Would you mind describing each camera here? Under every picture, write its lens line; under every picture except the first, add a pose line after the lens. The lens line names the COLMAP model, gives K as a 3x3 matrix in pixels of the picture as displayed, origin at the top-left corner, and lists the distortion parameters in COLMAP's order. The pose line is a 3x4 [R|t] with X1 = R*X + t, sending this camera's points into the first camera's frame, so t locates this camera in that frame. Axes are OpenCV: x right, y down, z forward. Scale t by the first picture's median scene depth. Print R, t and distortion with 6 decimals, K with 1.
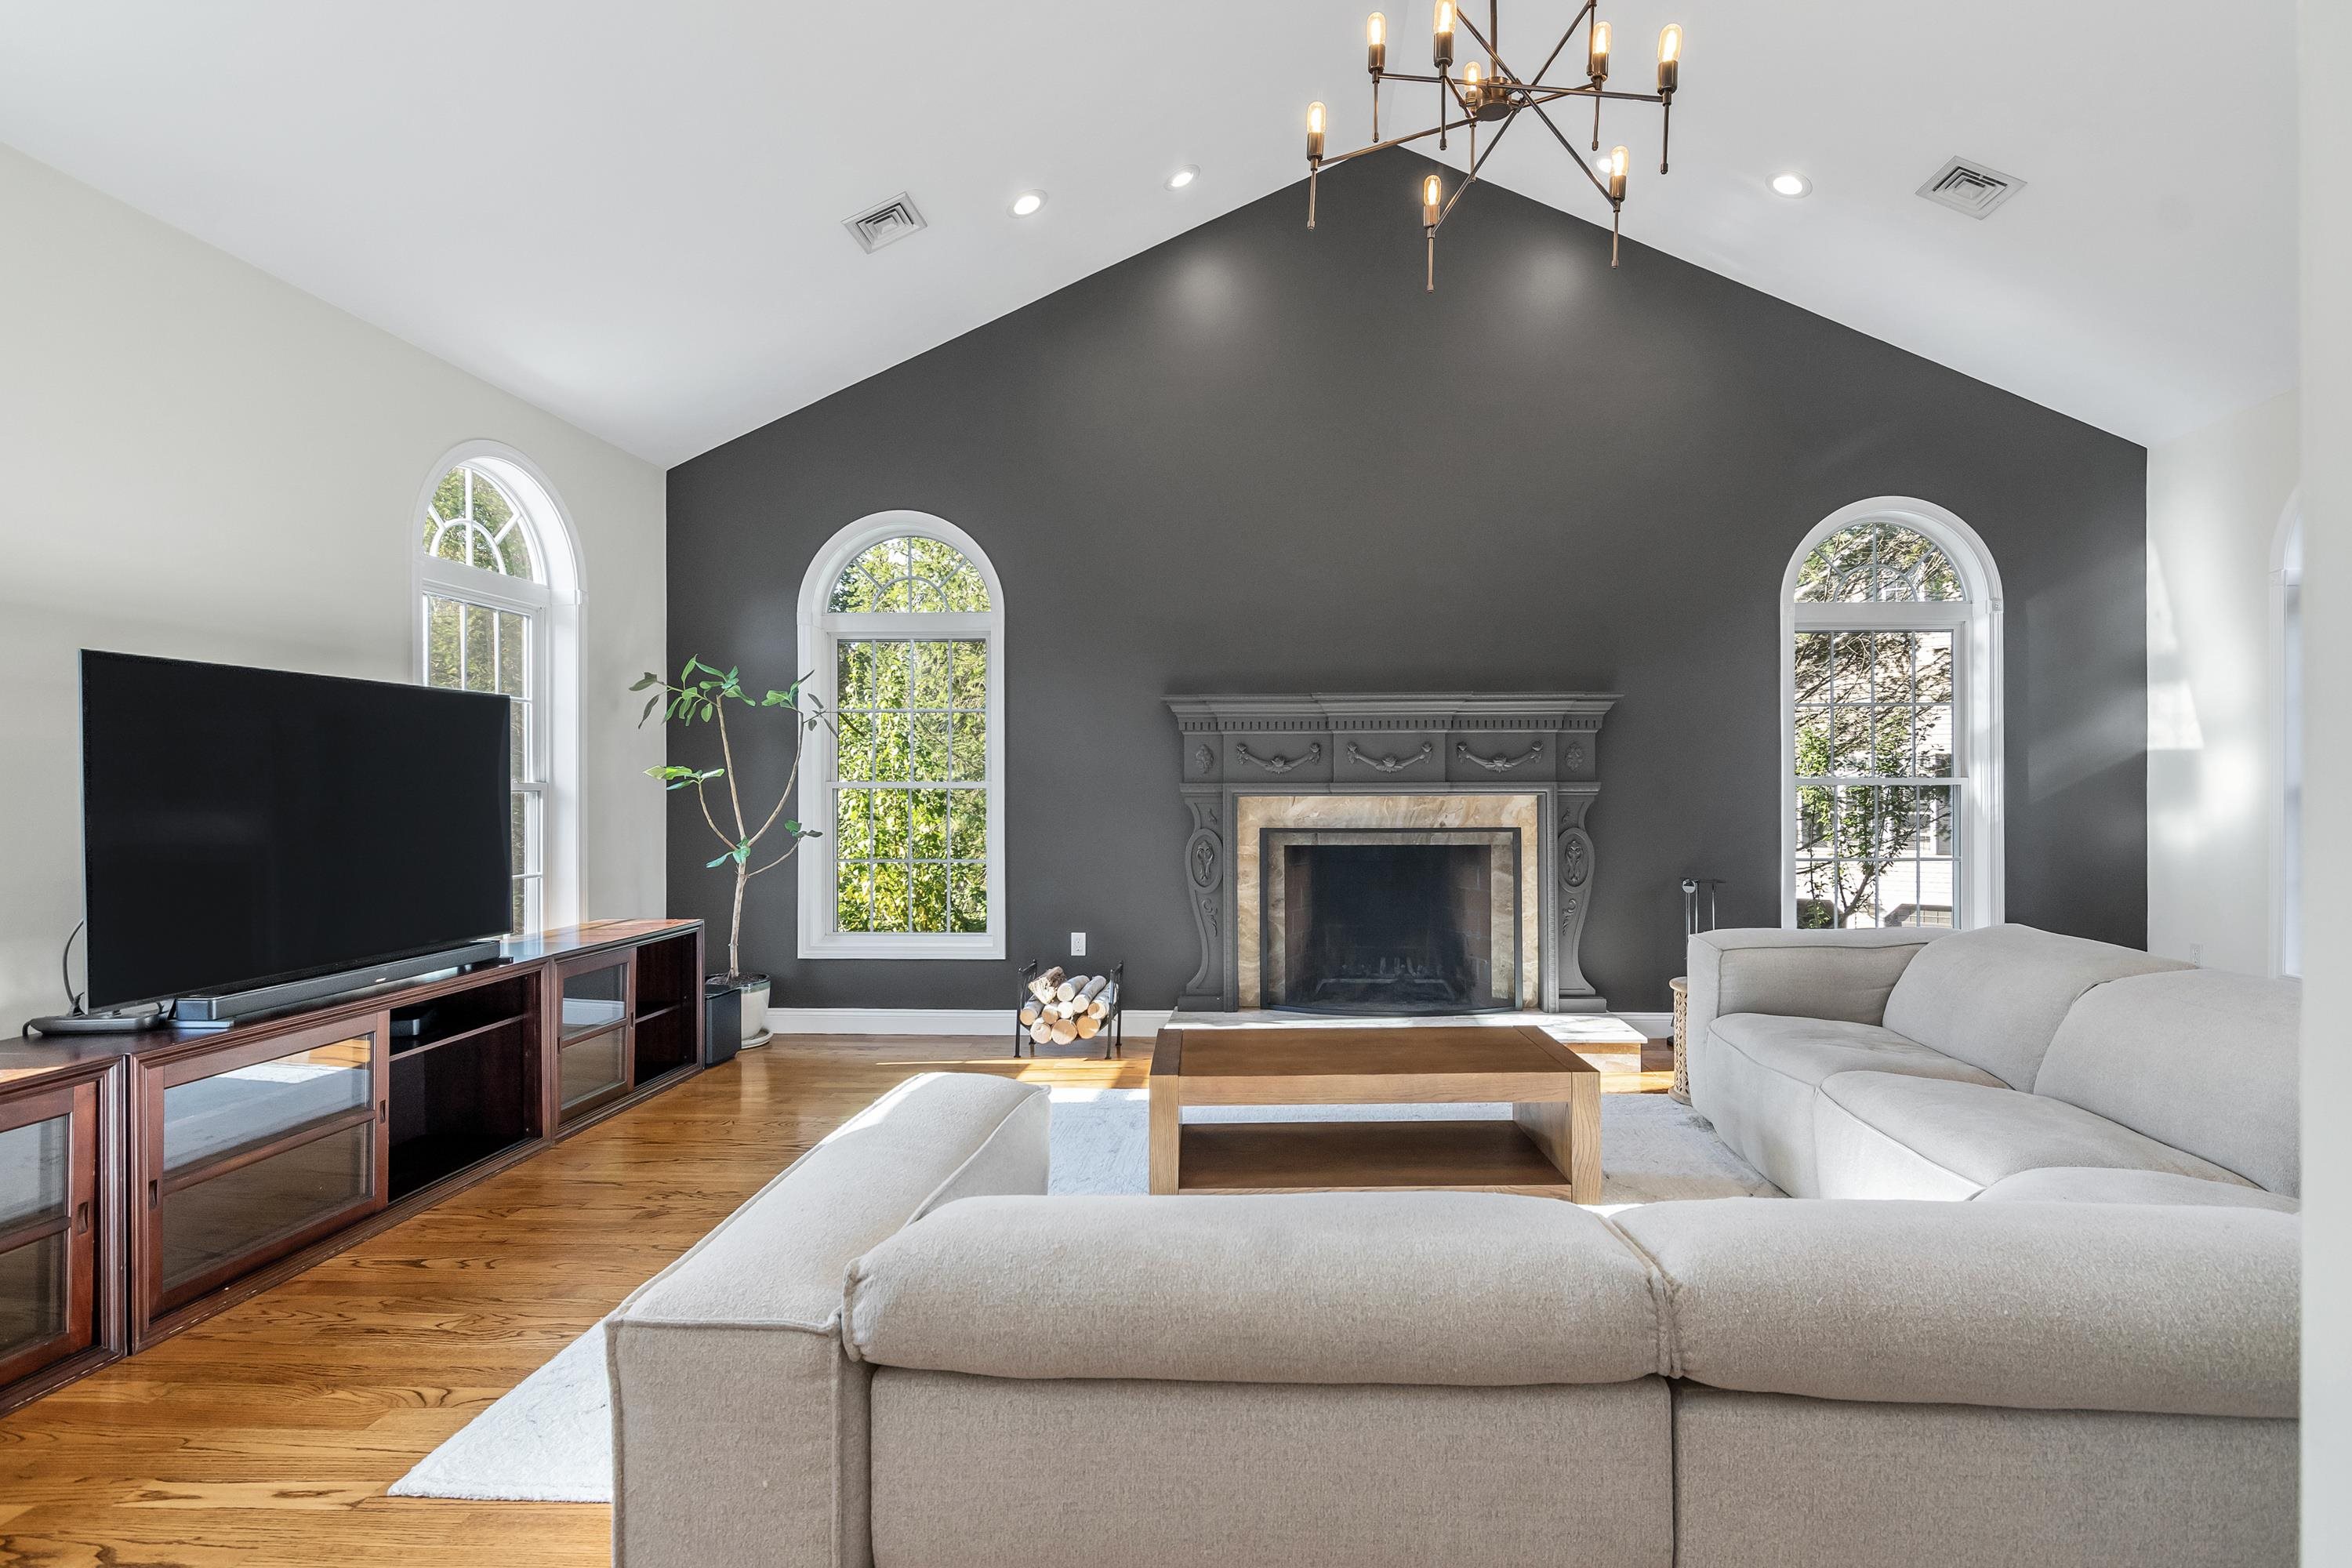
lens RADIAL K [[1151.6, 0, 1180.8], [0, 1151.6, 754.5], [0, 0, 1]] dist [0.000099, 0.000483]
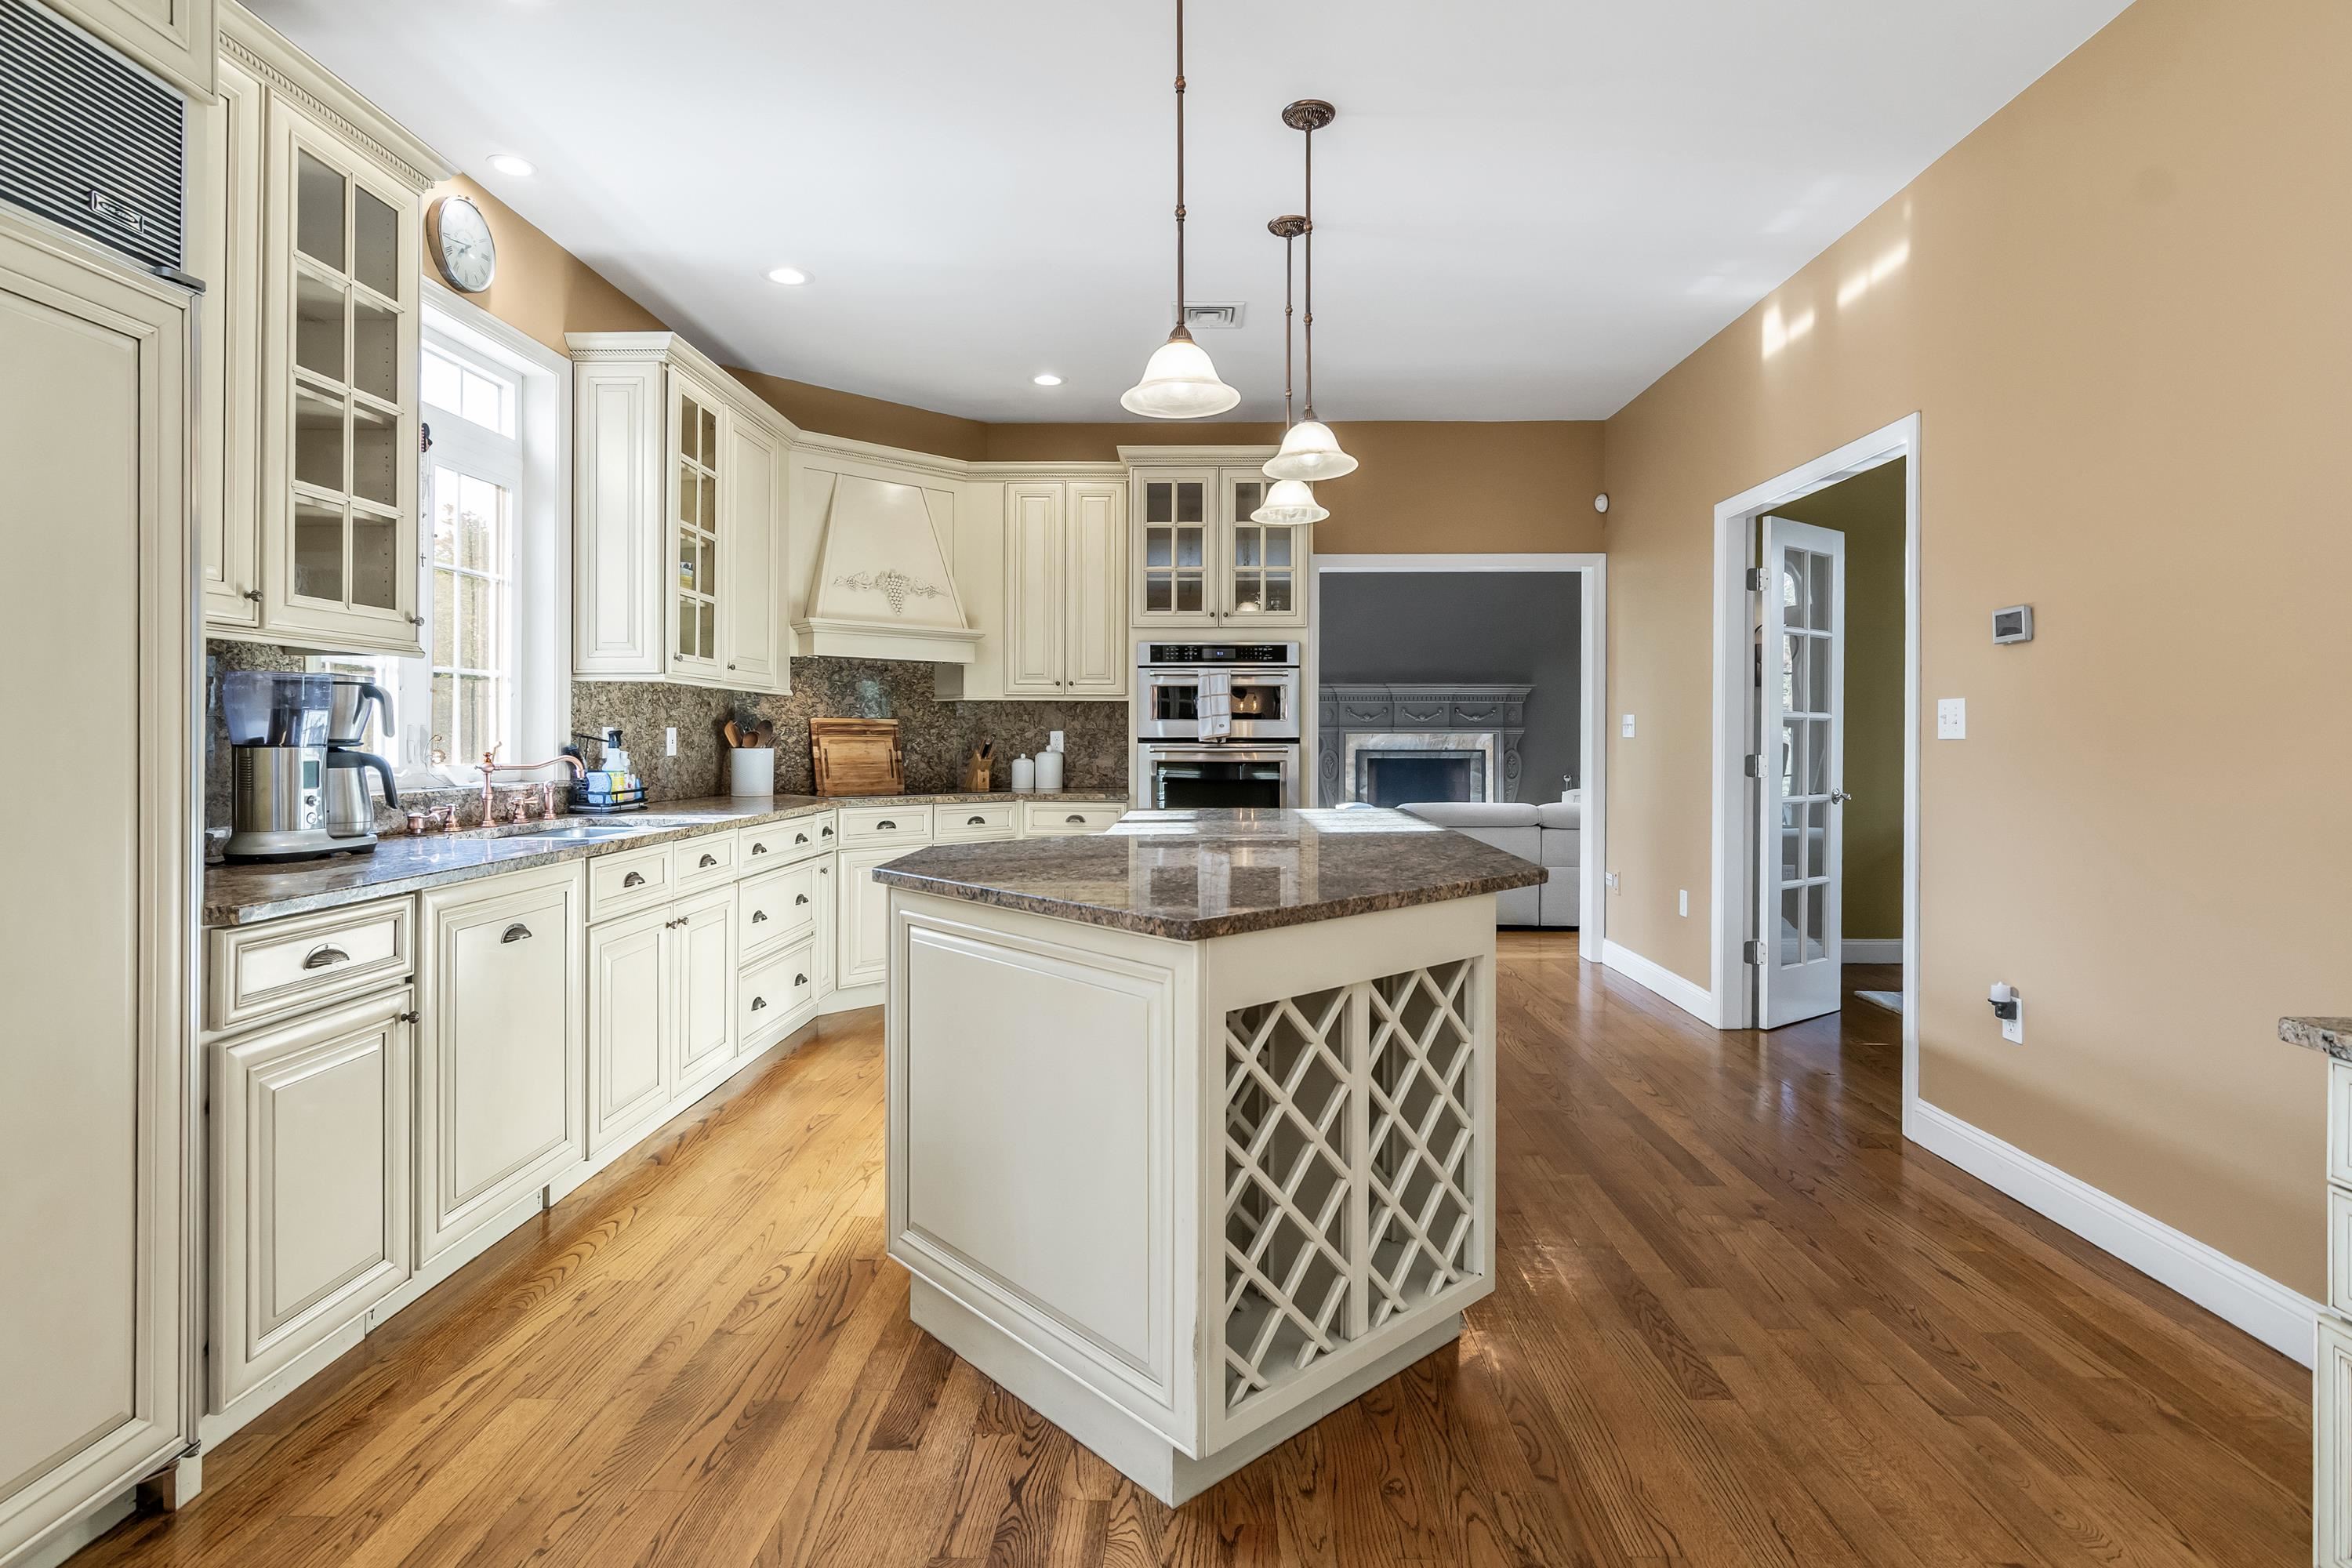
lens RADIAL K [[1129.4, 0, 1158.8], [0, 1129.4, 736.7], [0, 0, 1]] dist [-0.002172, -0.000019]
pose [[0.999279, 0.004793, 0.037659, -0.353542], [-0.005846, 0.999594, 0.027887, -0.011048], [-0.037510, -0.028087, 0.998901, -0.960103]]
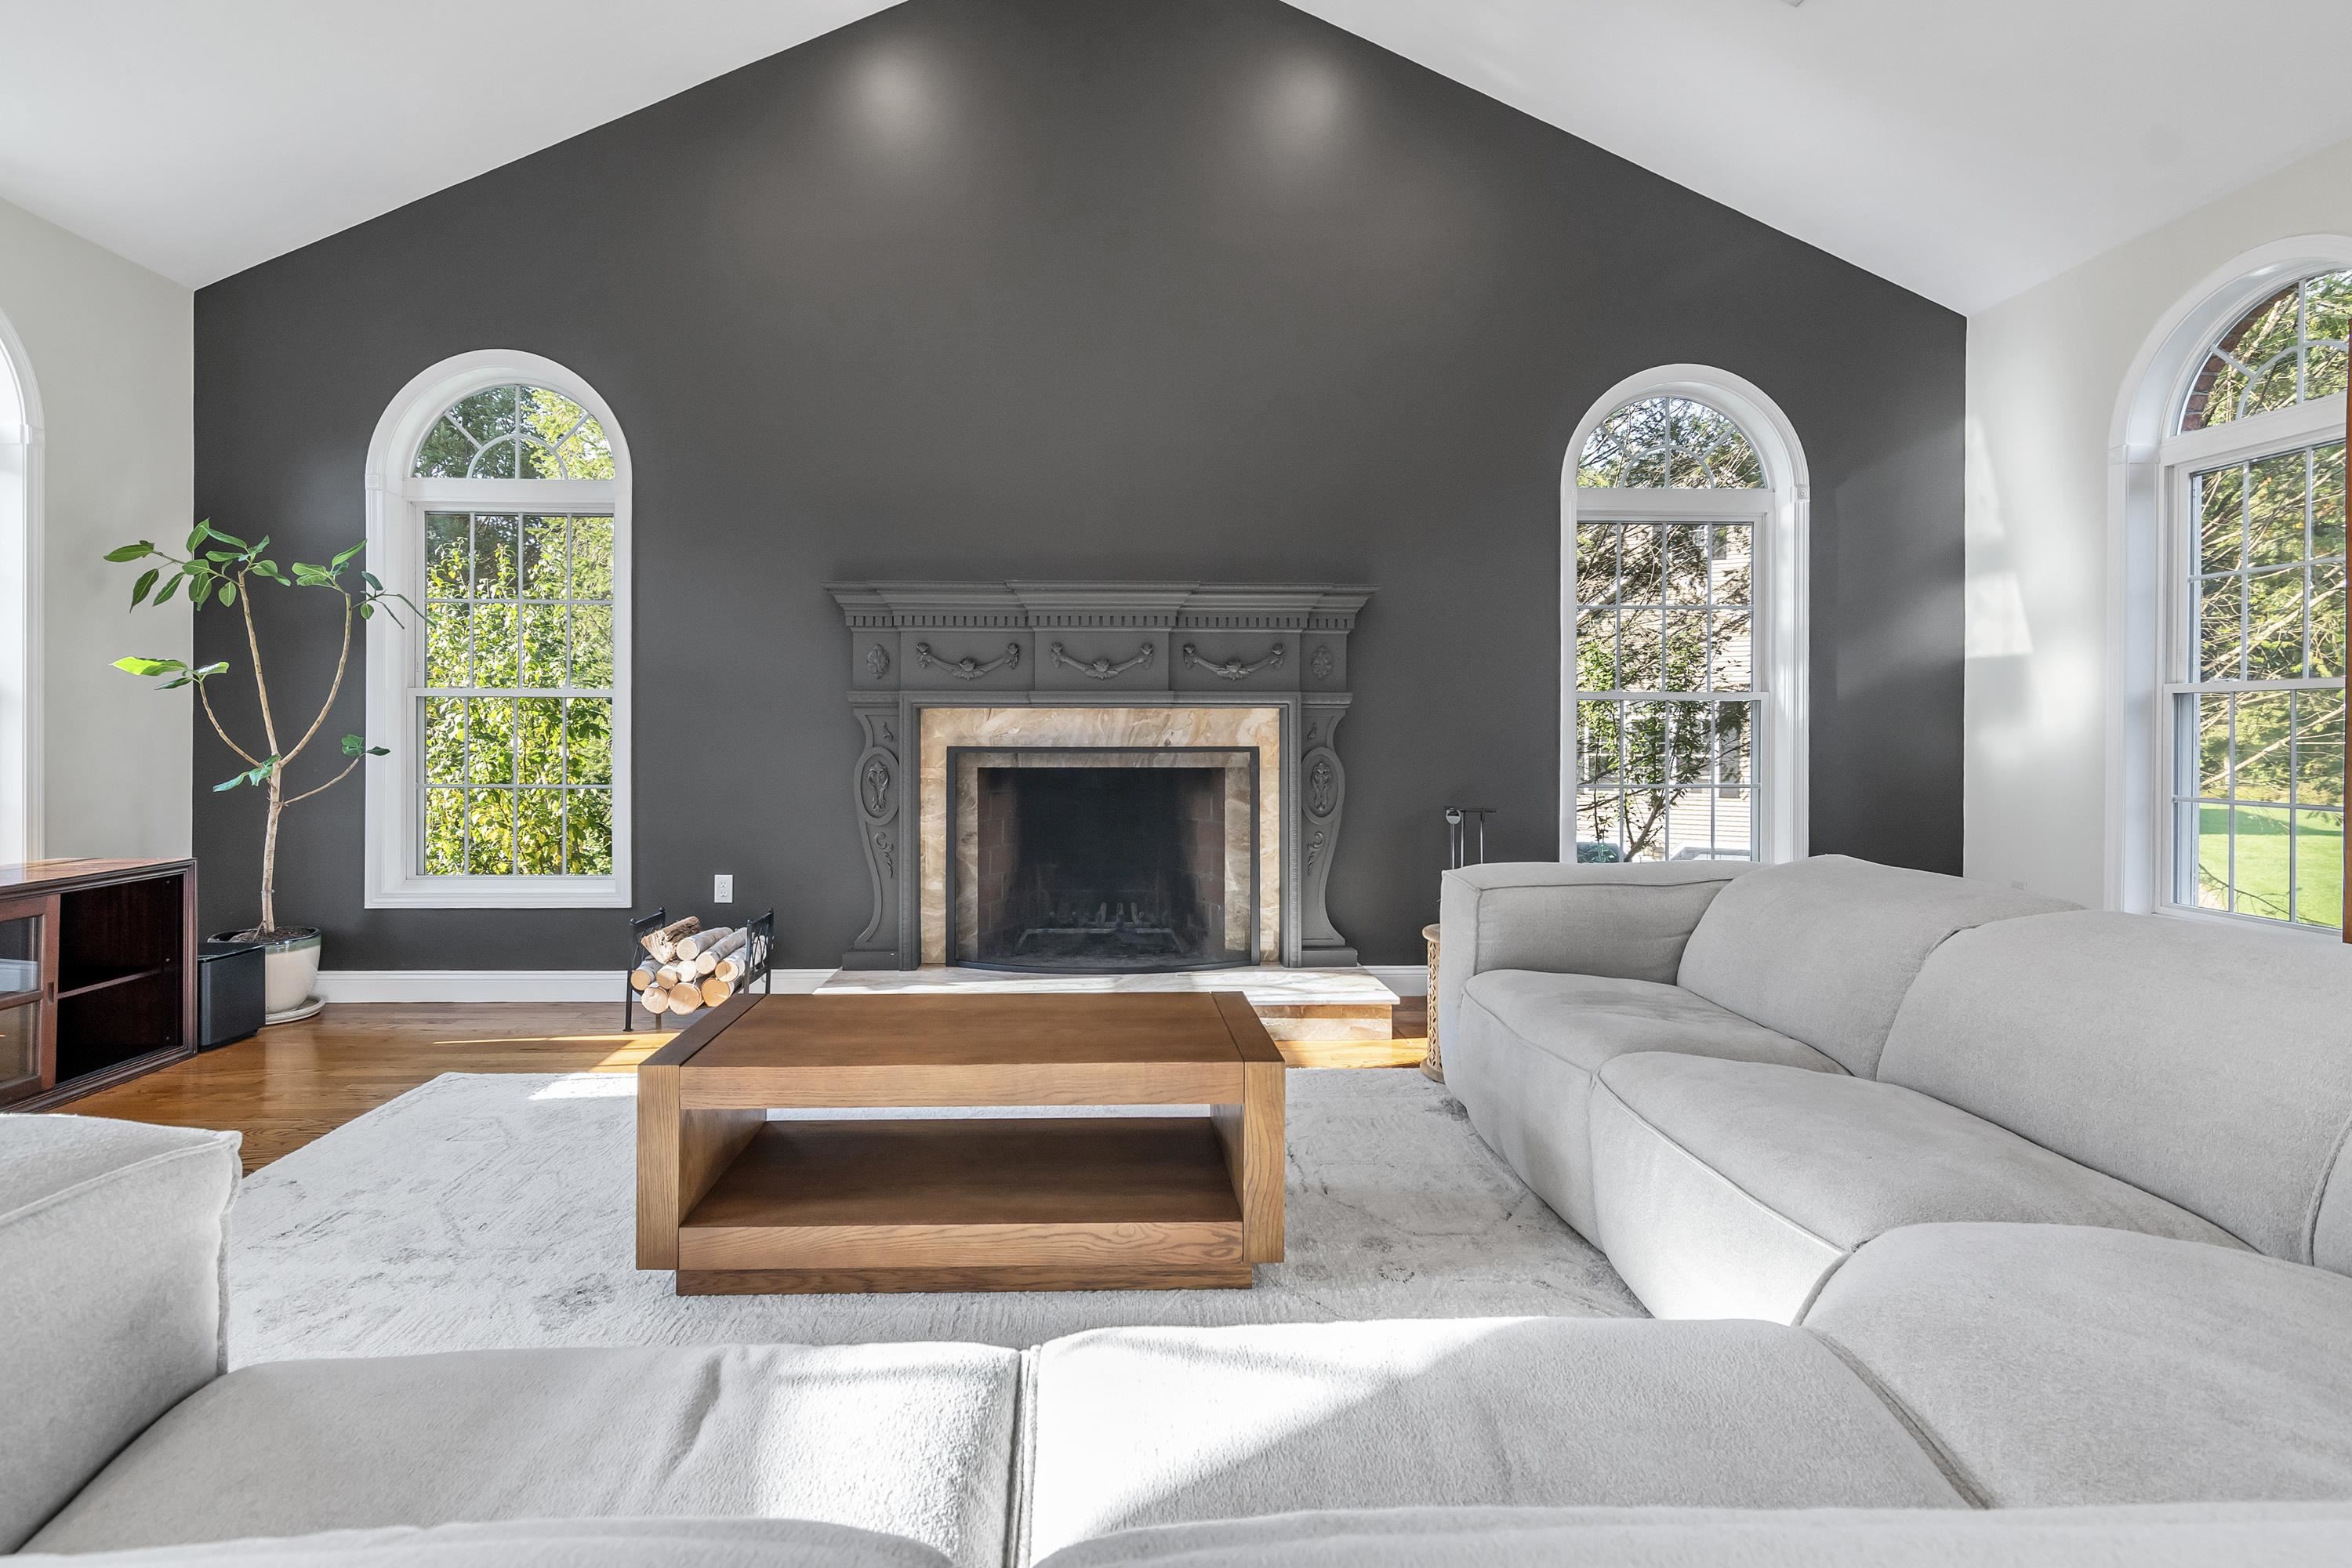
lens RADIAL K [[1151.3, 0, 1067.4], [0, 1151.3, 710.4], [0, 0, 1]] dist [-0.002913, -0.001192]
pose [[0.997711, 0.005194, 0.067428, 0.100689], [-0.005625, 0.999965, 0.006204, 0.033056], [-0.067393, -0.006569, 0.997705, 0.177010]]
